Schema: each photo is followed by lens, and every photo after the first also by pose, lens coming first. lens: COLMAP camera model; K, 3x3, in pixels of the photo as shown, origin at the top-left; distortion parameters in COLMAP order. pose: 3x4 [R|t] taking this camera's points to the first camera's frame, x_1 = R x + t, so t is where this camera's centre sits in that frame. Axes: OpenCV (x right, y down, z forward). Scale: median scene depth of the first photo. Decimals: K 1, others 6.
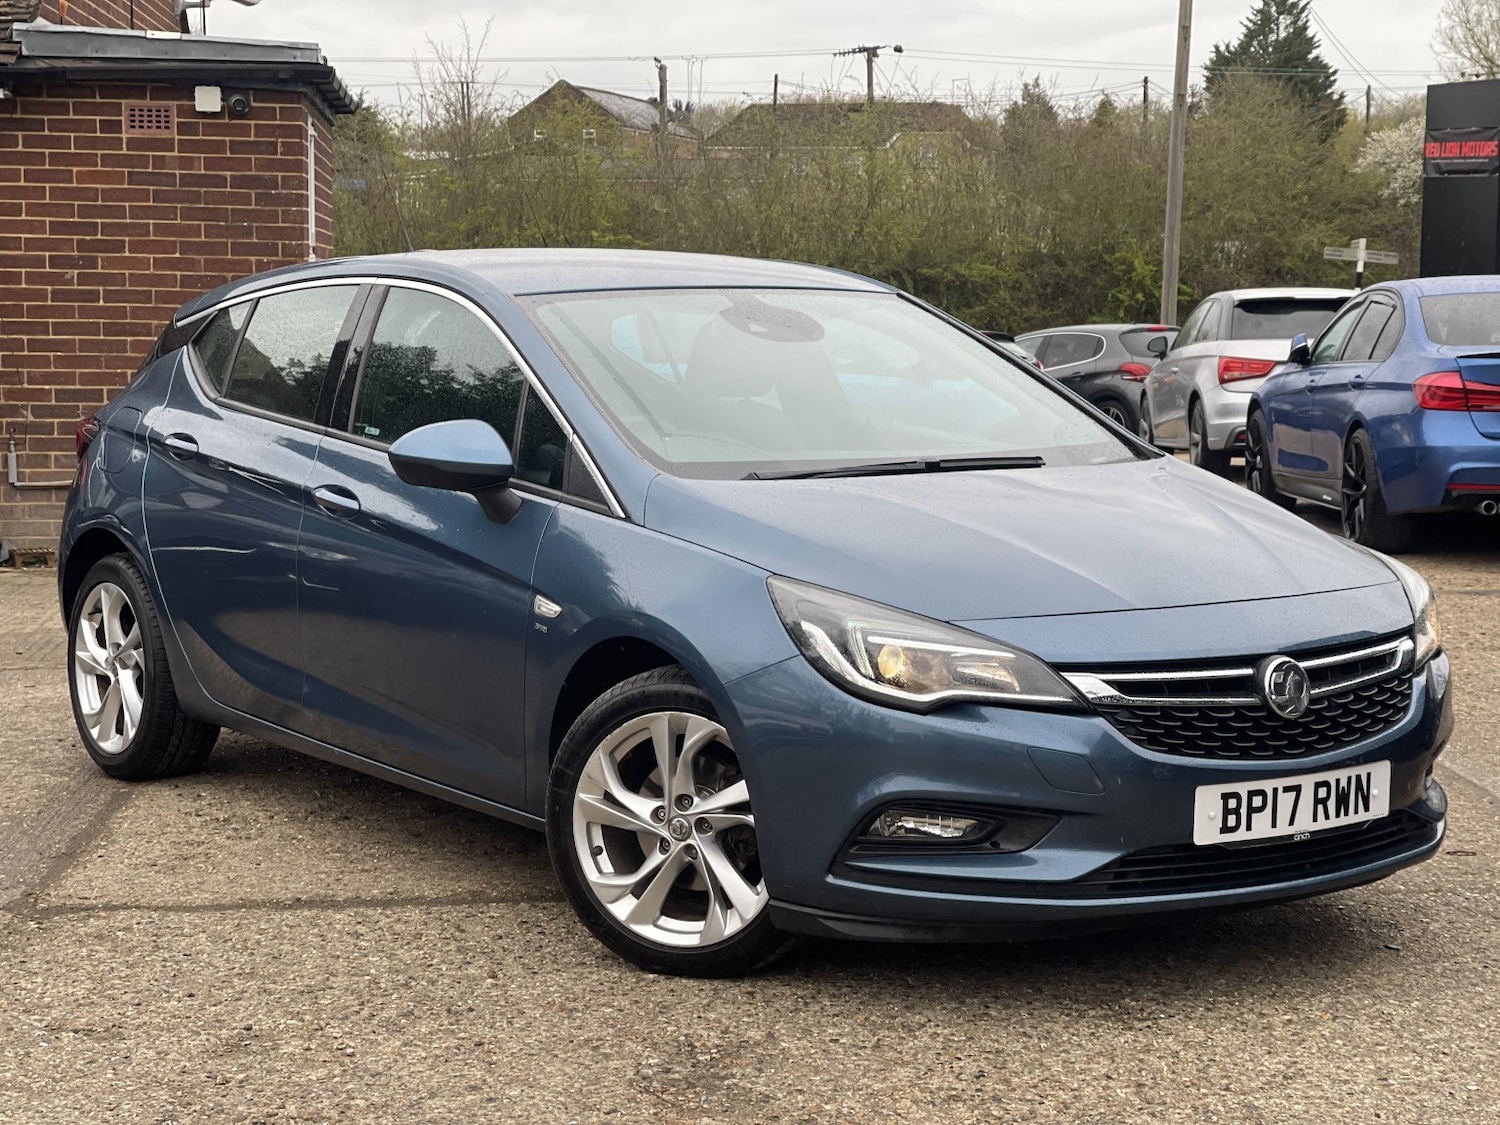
lens RADIAL K [[2774.8, 0, 758.5], [0, 2774.8, 551.8], [0, 0, 1]] dist [0.194568, 0.000000]
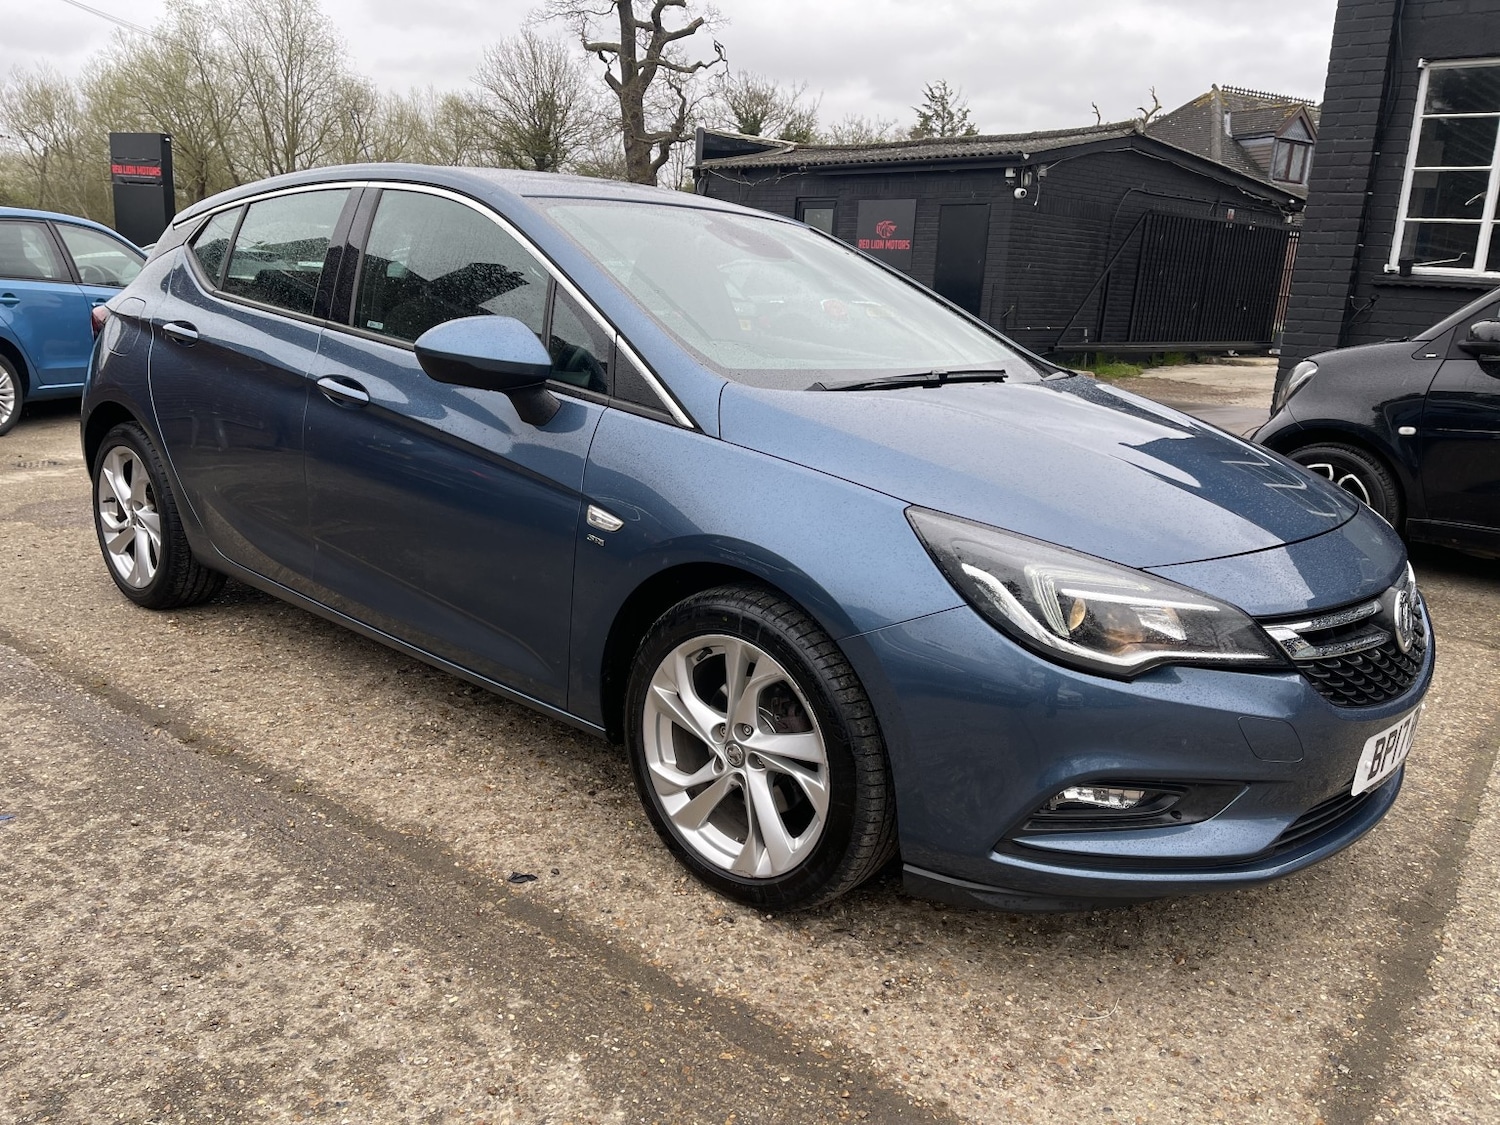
lens RADIAL K [[1141.2, 0, 746.3], [0, 1141.2, 567.4], [0, 0, 1]] dist [0.079268, -0.095347]
pose [[0.971558, -0.012023, 0.236498, -0.120485], [-0.023466, 0.988907, 0.146673, -0.022280], [-0.235638, -0.148051, 0.960498, 0.602327]]
